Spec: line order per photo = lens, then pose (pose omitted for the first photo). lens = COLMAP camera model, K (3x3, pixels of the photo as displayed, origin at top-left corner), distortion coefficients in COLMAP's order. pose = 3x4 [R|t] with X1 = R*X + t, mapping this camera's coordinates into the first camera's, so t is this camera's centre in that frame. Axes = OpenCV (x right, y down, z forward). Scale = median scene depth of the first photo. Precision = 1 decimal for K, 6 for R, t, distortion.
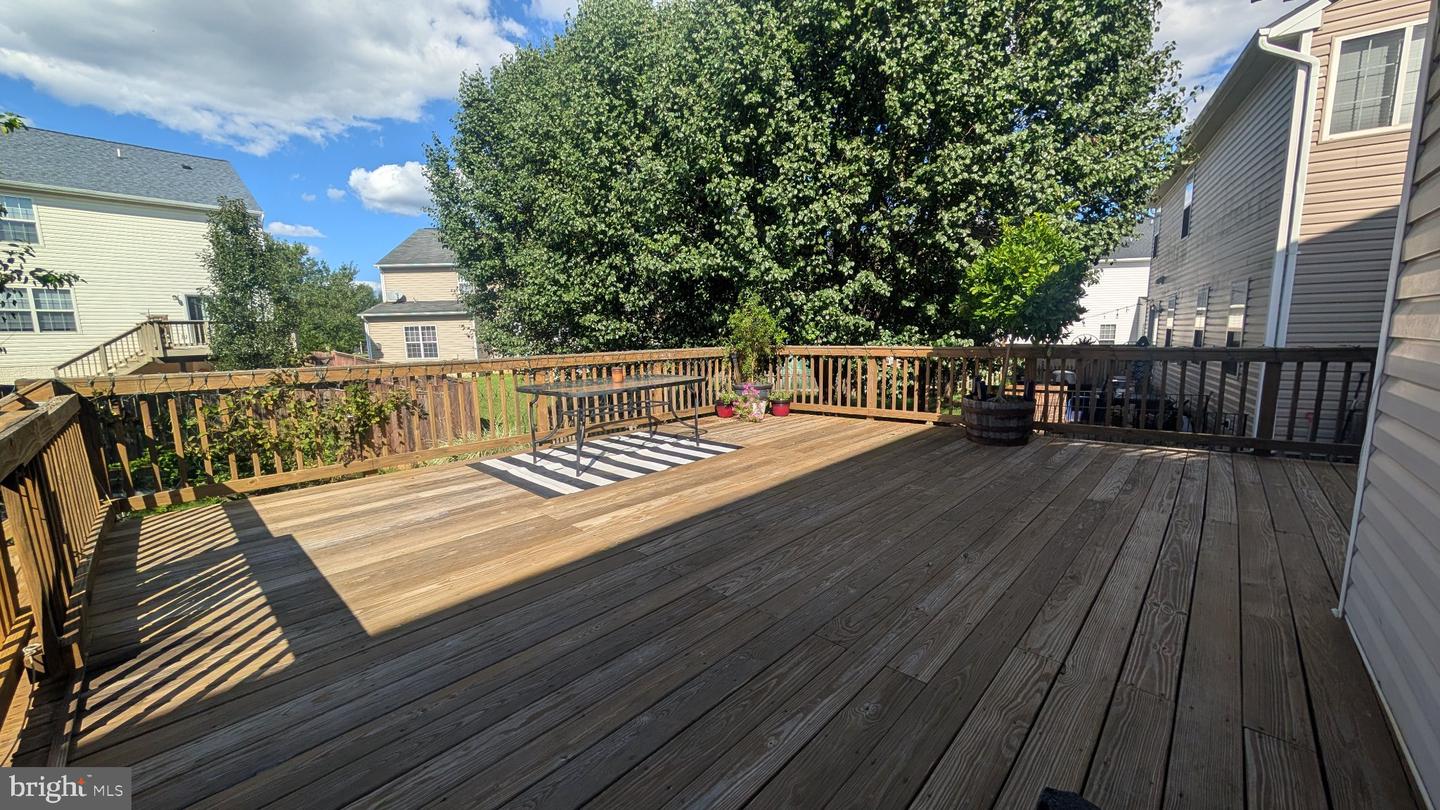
lens RADIAL K [[526.1, 0, 715.9], [0, 526.1, 408.2], [0, 0, 1]] dist [0.000114, -0.000242]
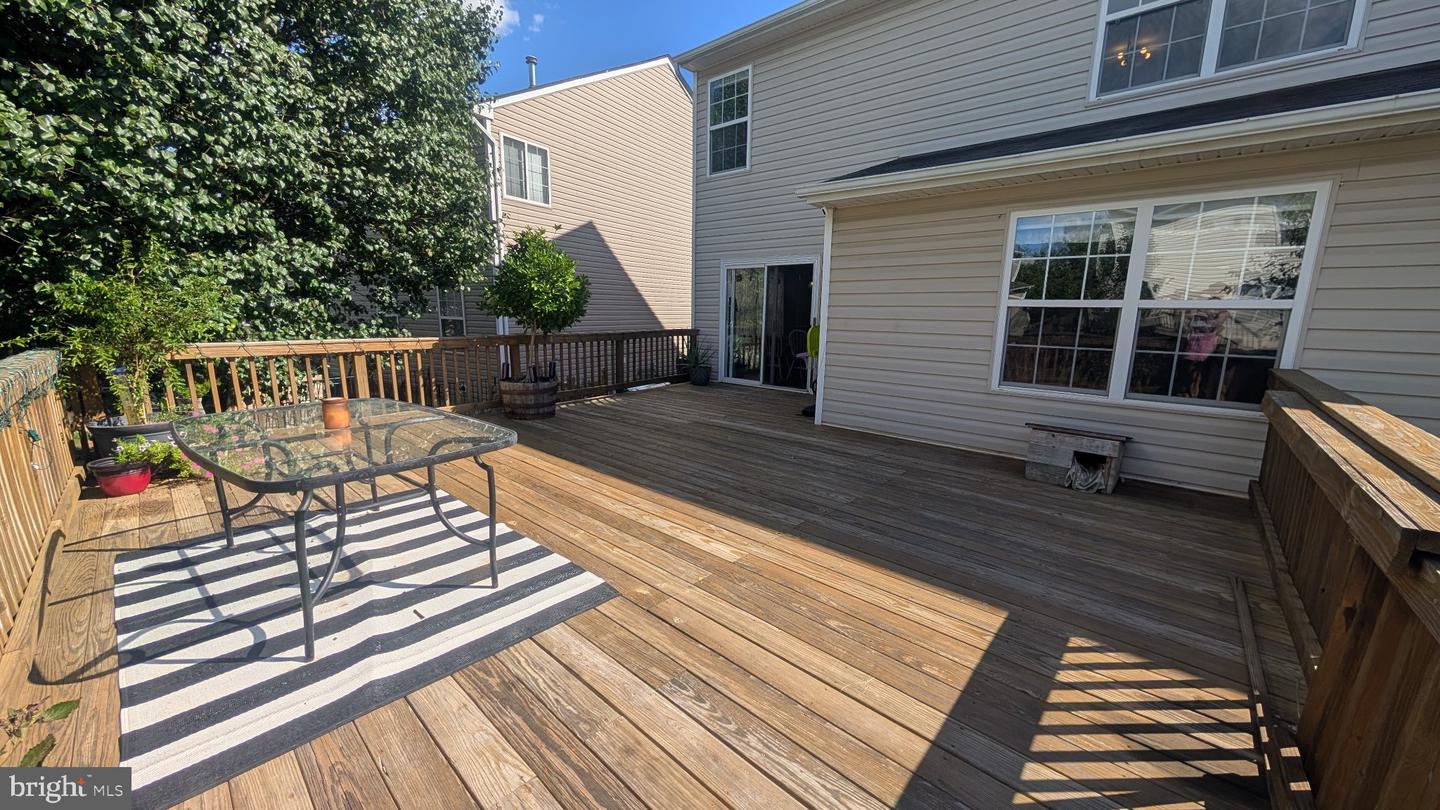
lens RADIAL K [[526.1, 0, 715.9], [0, 526.1, 408.2], [0, 0, 1]] dist [0.000114, -0.000242]
pose [[-0.030514, -0.163441, 0.986081, -1.072992], [0.125806, 0.978067, 0.166006, -0.163867], [-0.991585, 0.129120, -0.009283, 1.011387]]
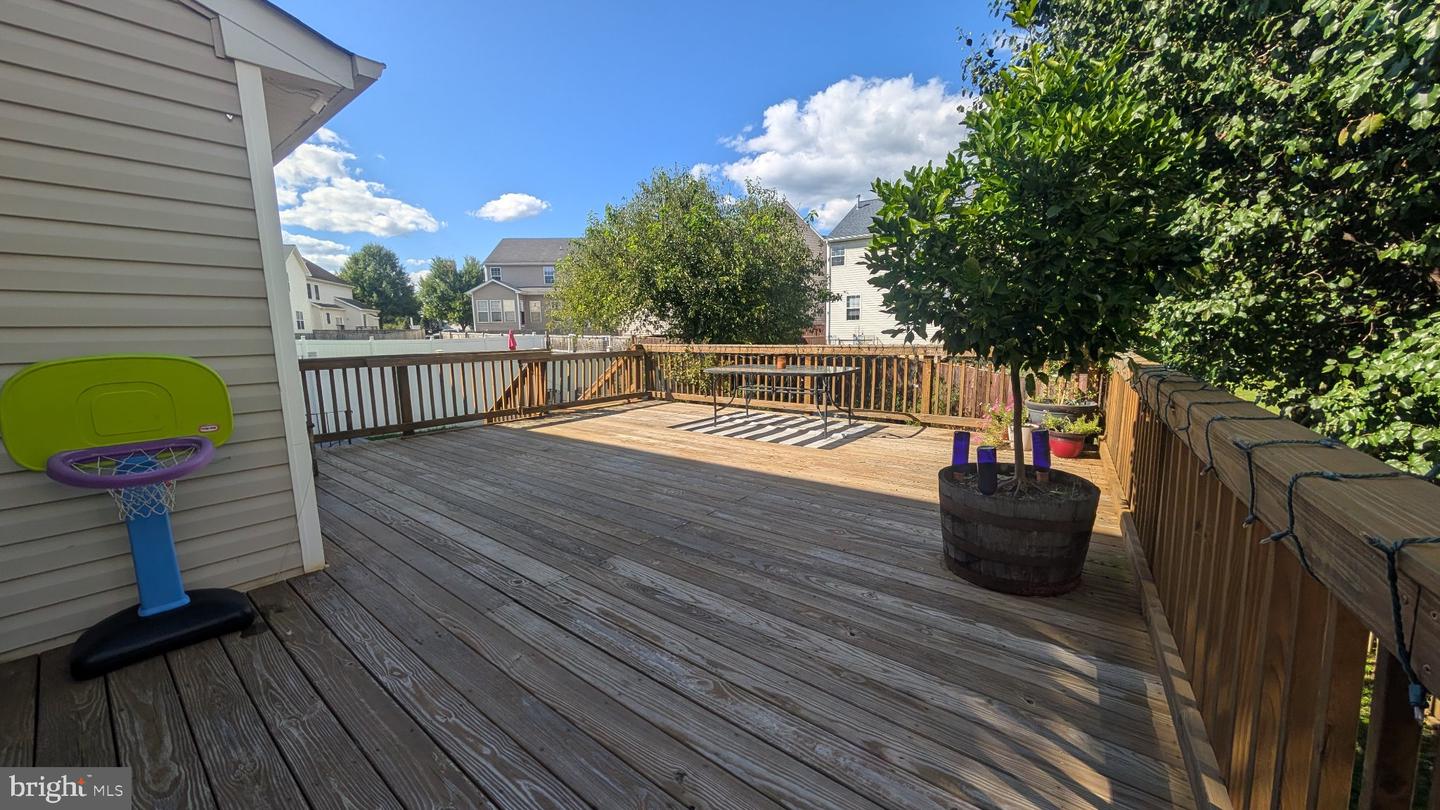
lens RADIAL K [[526.1, 0, 715.9], [0, 526.1, 408.2], [0, 0, 1]] dist [0.000114, -0.000242]
pose [[0.087181, 0.164102, -0.982583, 1.611587], [-0.125487, 0.980291, 0.152585, -0.199470], [0.988257, 0.109999, 0.106055, 1.154800]]
